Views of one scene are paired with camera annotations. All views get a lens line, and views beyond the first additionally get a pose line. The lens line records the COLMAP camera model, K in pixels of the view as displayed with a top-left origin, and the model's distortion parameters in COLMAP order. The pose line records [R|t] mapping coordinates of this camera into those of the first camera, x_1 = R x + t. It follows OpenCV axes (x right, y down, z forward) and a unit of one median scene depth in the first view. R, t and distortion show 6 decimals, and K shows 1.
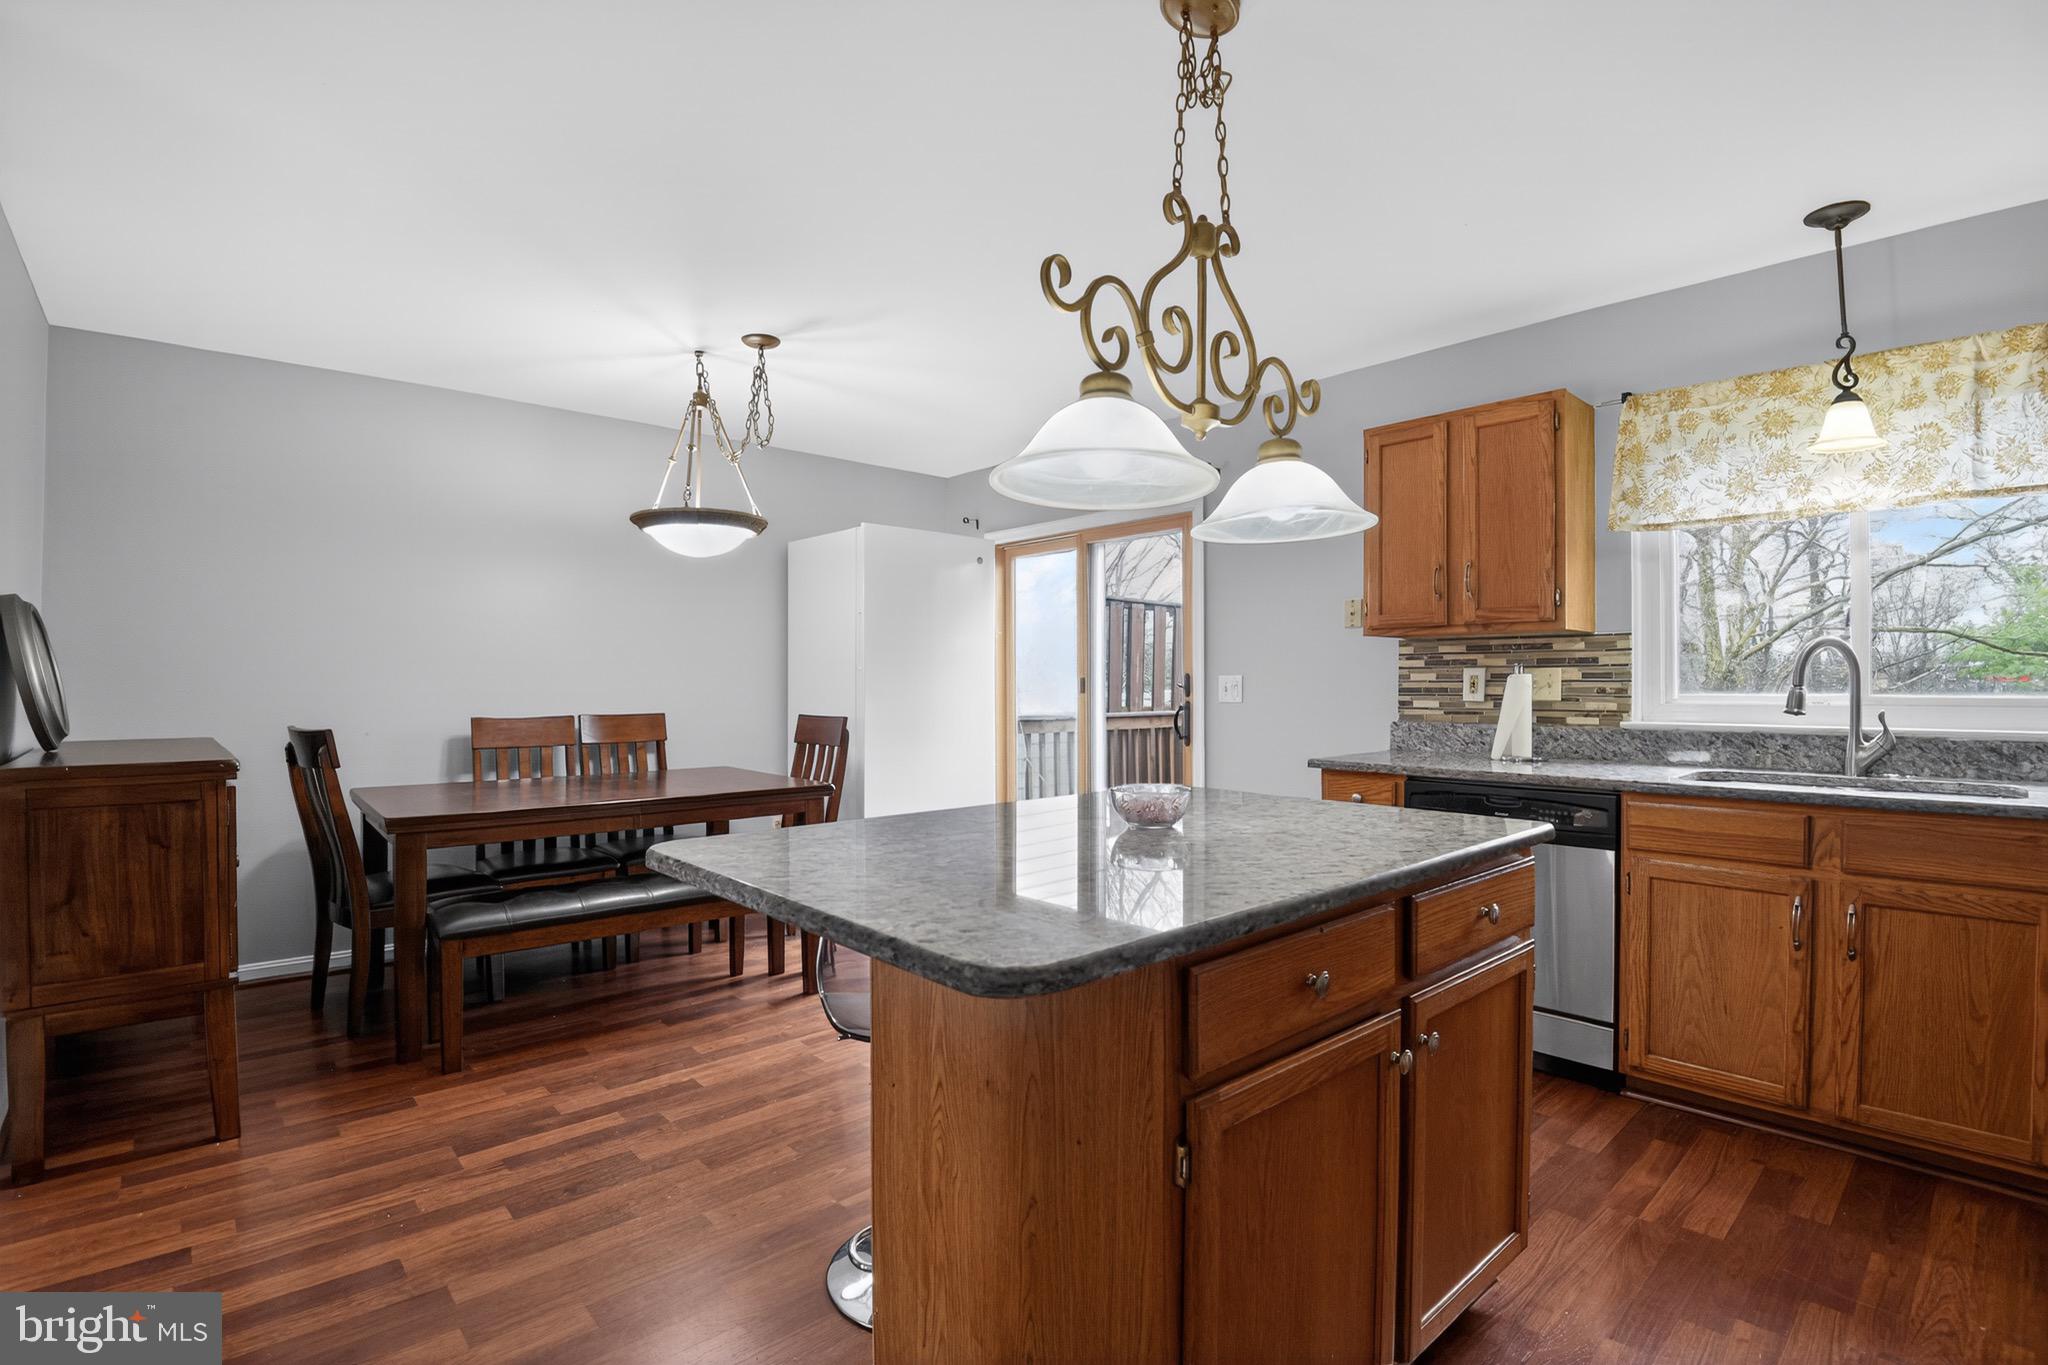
lens RADIAL K [[951.8, 0, 1009.6], [0, 951.8, 682.7], [0, 0, 1]] dist [-0.021002, -0.013268]
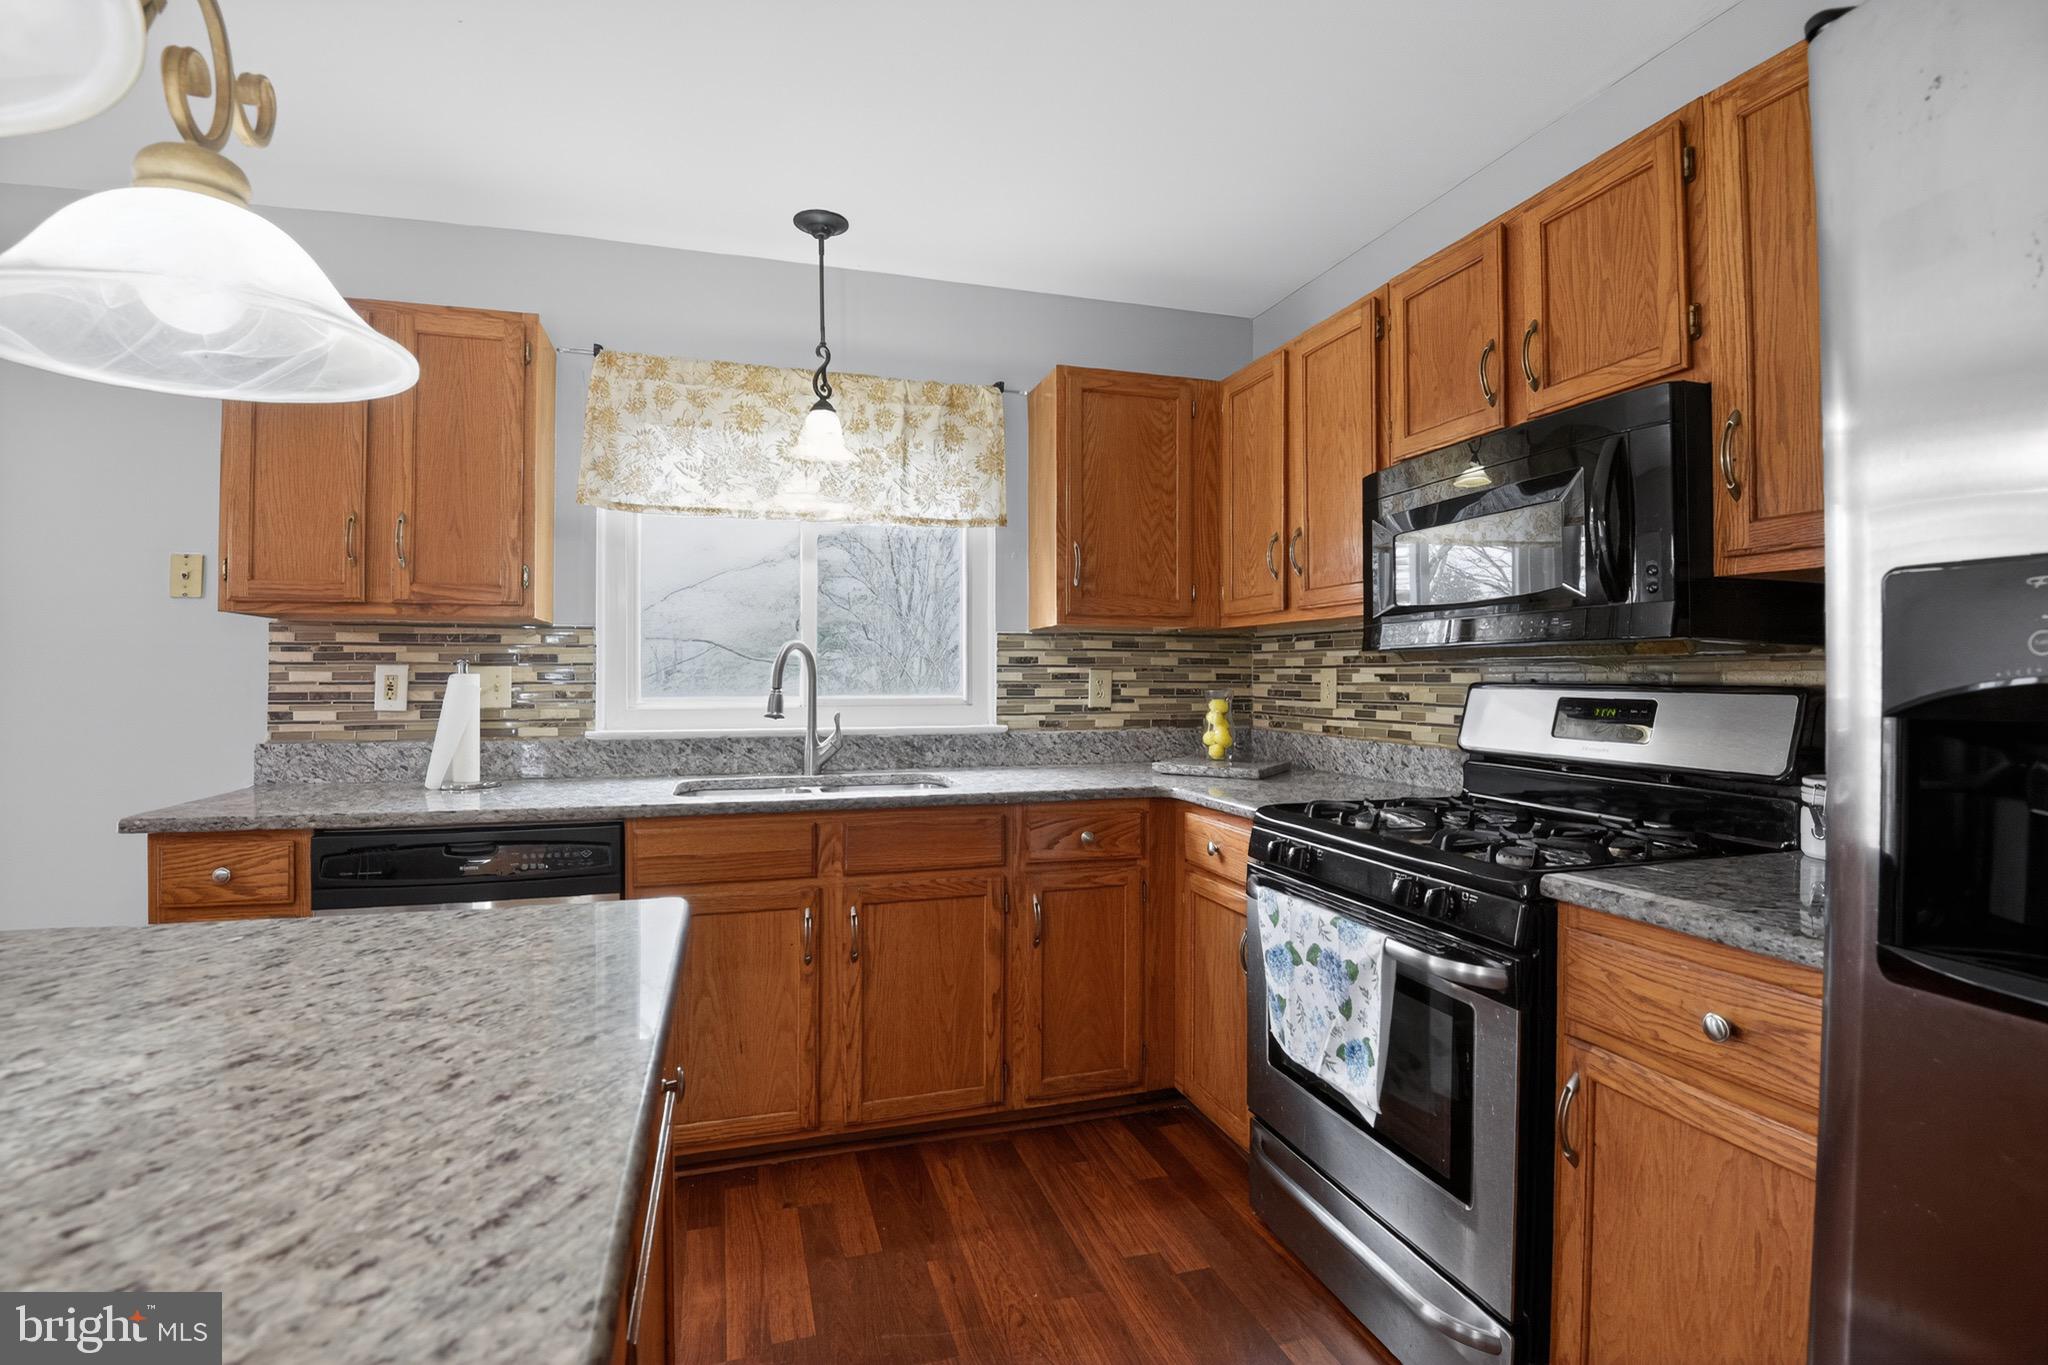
lens RADIAL K [[951.8, 0, 1024.8], [0, 951.8, 676.2], [0, 0, 1]] dist [-0.021002, -0.013268]
pose [[0.405565, 0.006654, 0.914042, 0.034512], [-0.000354, 0.999975, -0.007122, -0.002265], [-0.914066, 0.002565, 0.405557, 0.324534]]
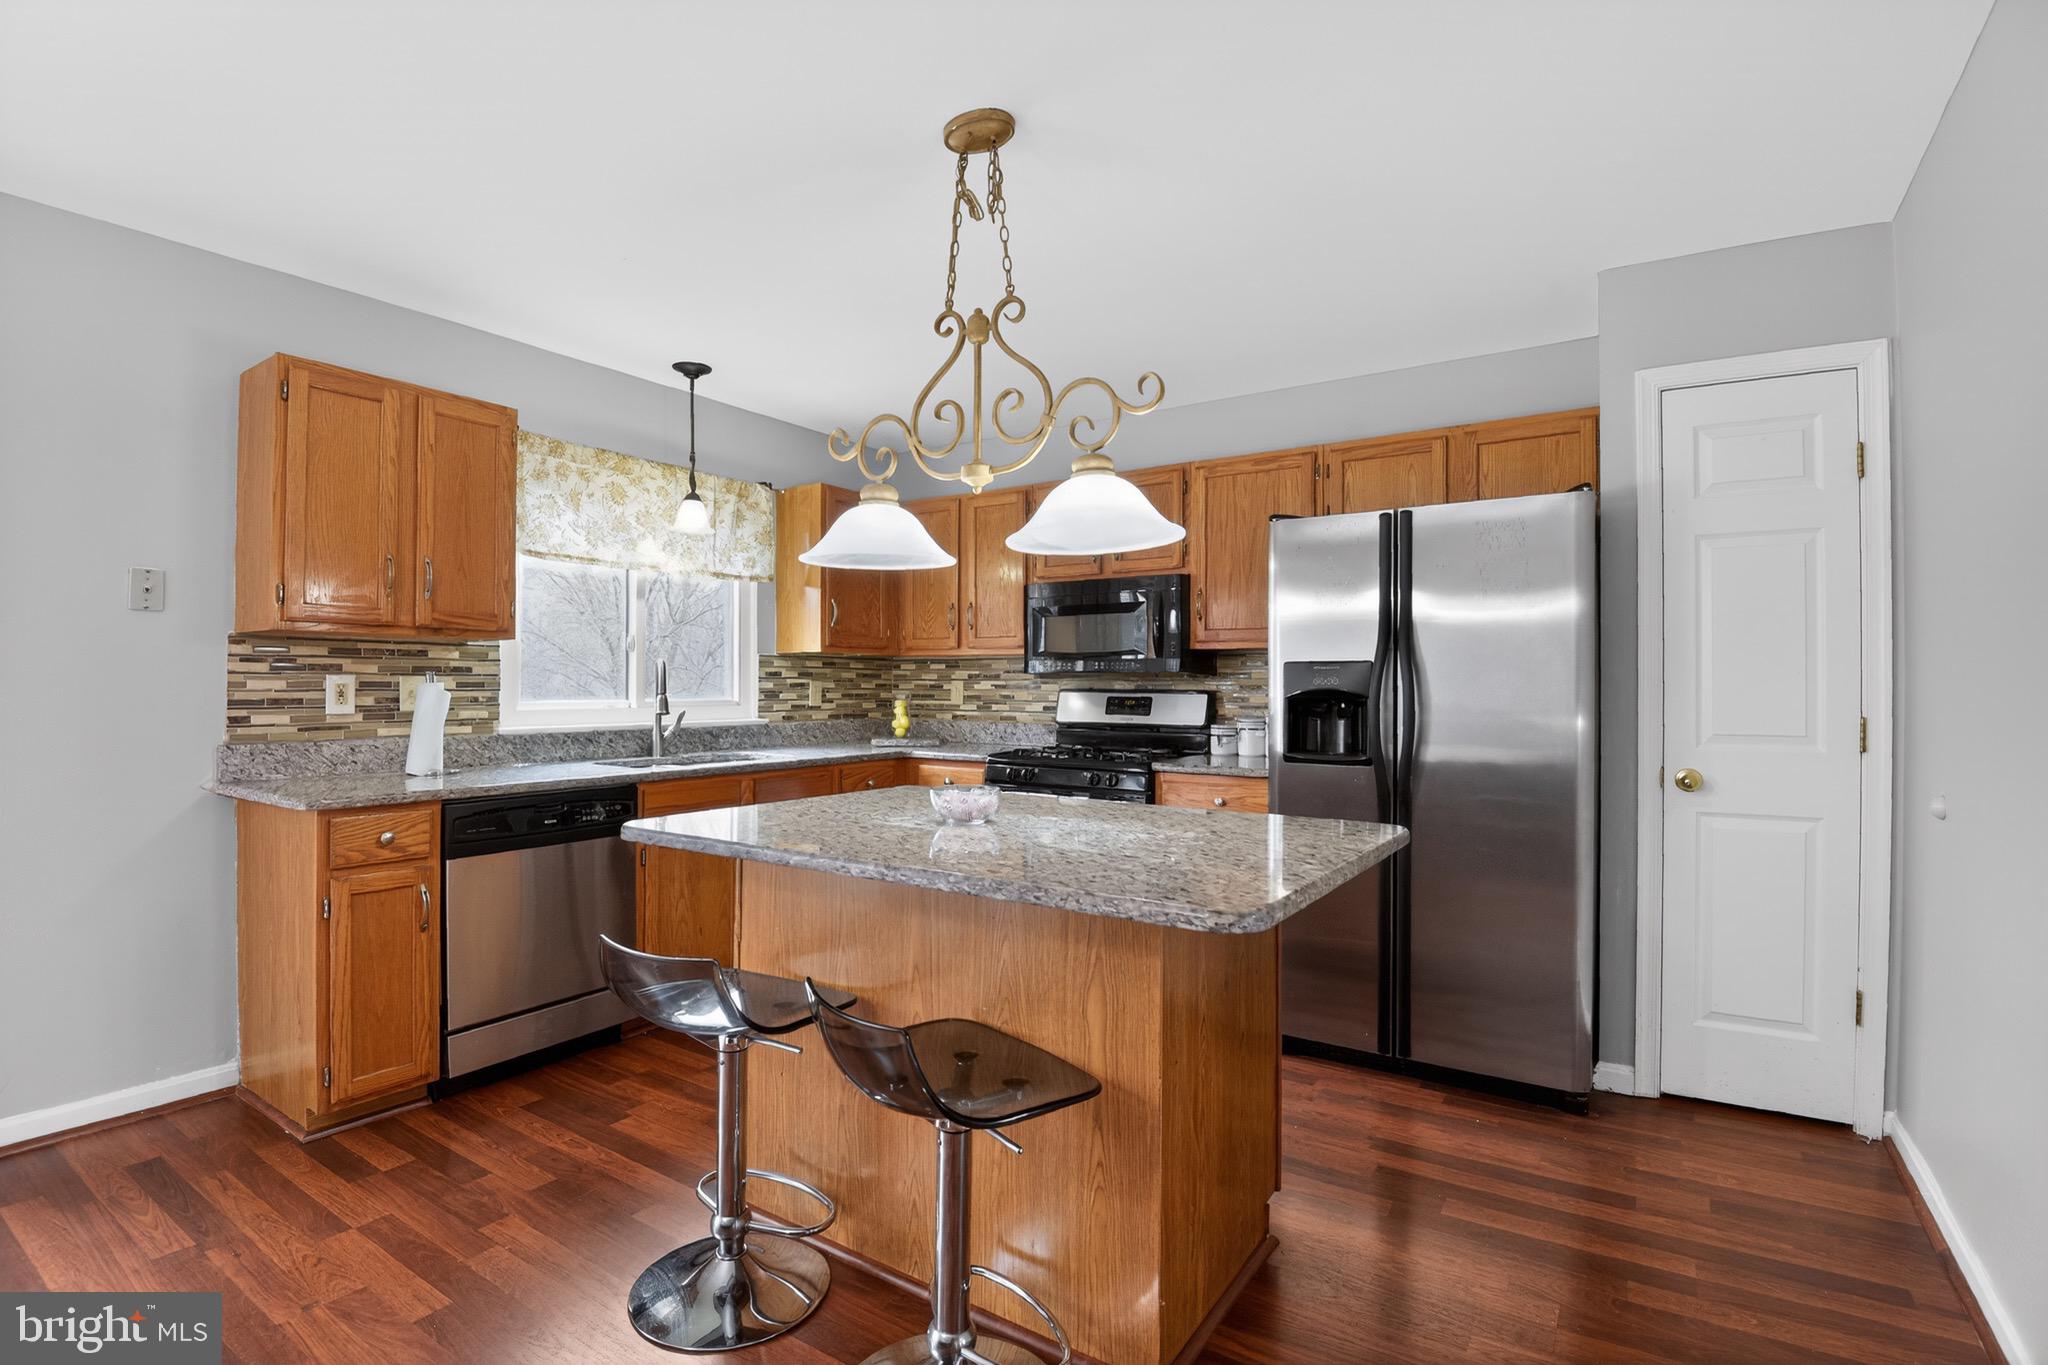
lens RADIAL K [[951.8, 0, 1029.0], [0, 951.8, 681.7], [0, 0, 1]] dist [-0.021002, -0.013268]
pose [[-0.269213, 0.007676, 0.963050, -0.601352], [0.000522, 0.999969, -0.007825, -0.002987], [-0.963081, -0.001604, -0.269208, 0.782869]]
